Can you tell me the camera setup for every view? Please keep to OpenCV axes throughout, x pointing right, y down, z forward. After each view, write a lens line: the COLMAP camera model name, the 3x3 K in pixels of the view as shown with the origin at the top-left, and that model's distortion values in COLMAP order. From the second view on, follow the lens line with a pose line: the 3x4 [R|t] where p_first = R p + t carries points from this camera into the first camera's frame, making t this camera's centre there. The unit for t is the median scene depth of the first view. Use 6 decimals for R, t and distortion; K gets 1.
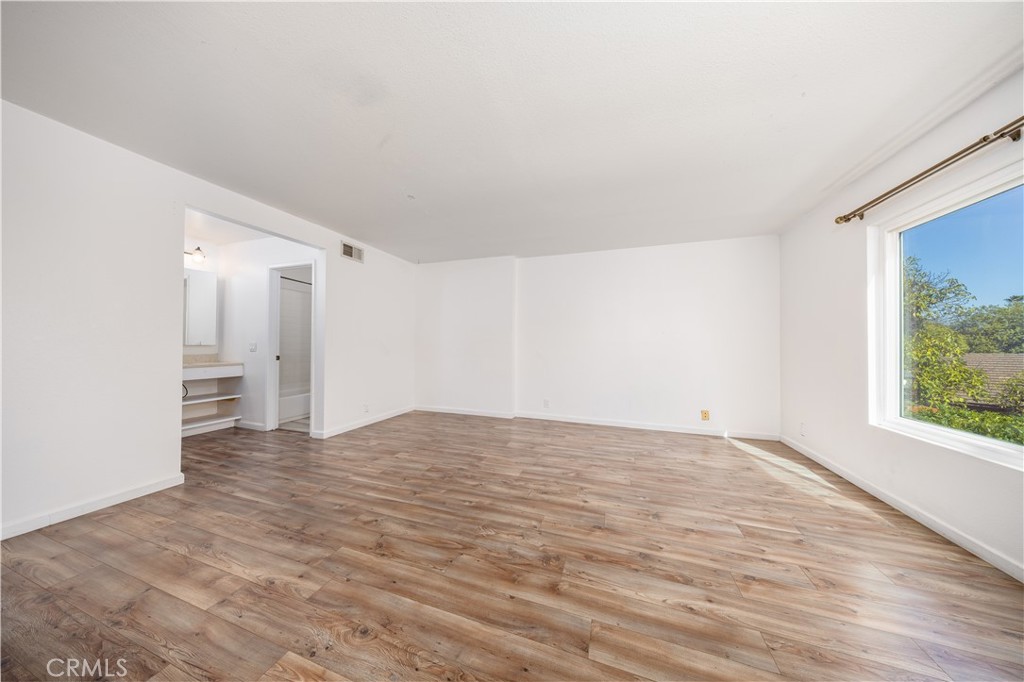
lens RADIAL K [[298.4, 0, 516.6], [0, 298.4, 343.8], [0, 0, 1]] dist [-0.004615, 0.000333]
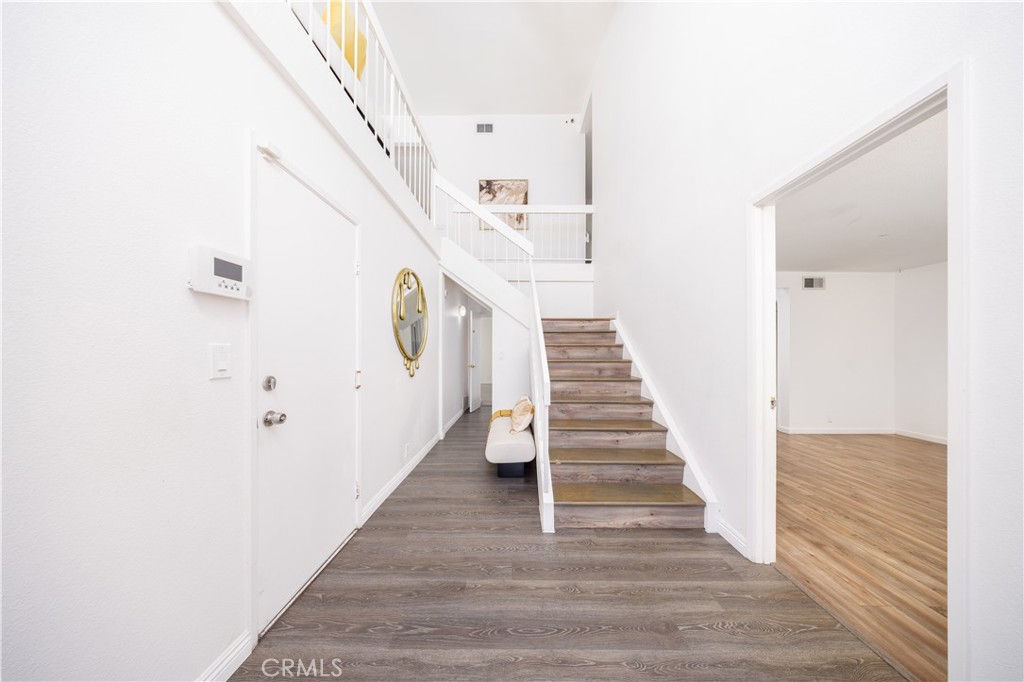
lens RADIAL K [[298.4, 0, 520.2], [0, 298.4, 350.8], [0, 0, 1]] dist [-0.004615, 0.000333]
pose [[0.321322, -0.009036, -0.946927, 0.282669], [0.002540, 0.999959, -0.008680, -0.048549], [0.946967, 0.000384, 0.321331, -0.720420]]
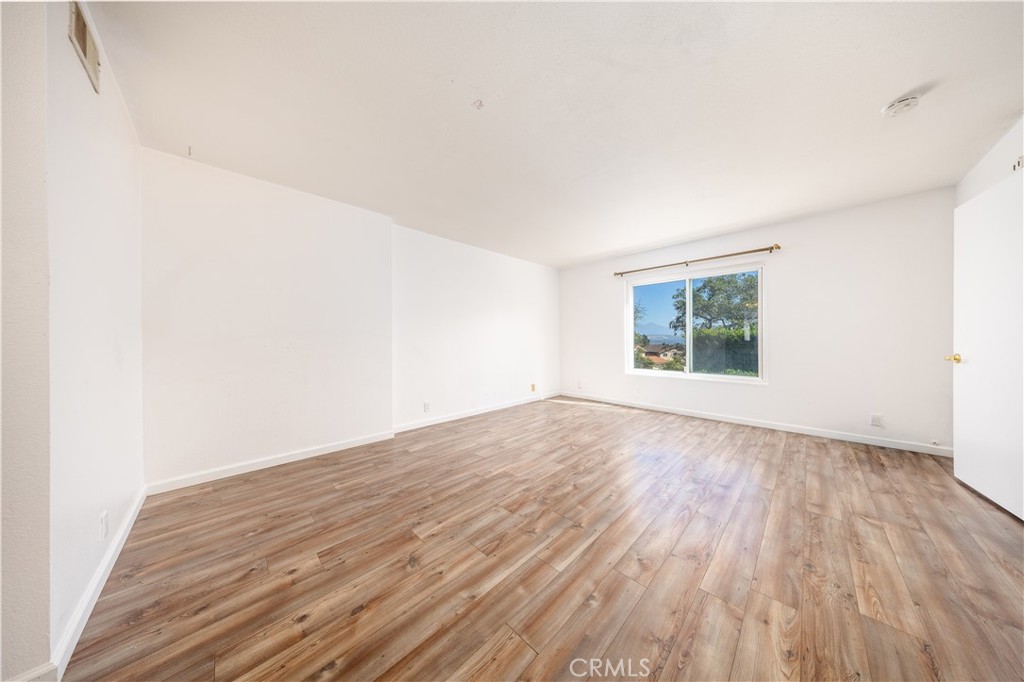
lens RADIAL K [[298.4, 0, 511.2], [0, 298.4, 338.5], [0, 0, 1]] dist [-0.004615, 0.000333]
pose [[0.445198, -0.009803, 0.895379, -0.946478], [0.007430, 0.999946, 0.007253, -0.001749], [-0.895401, 0.003423, 0.445247, 0.680079]]
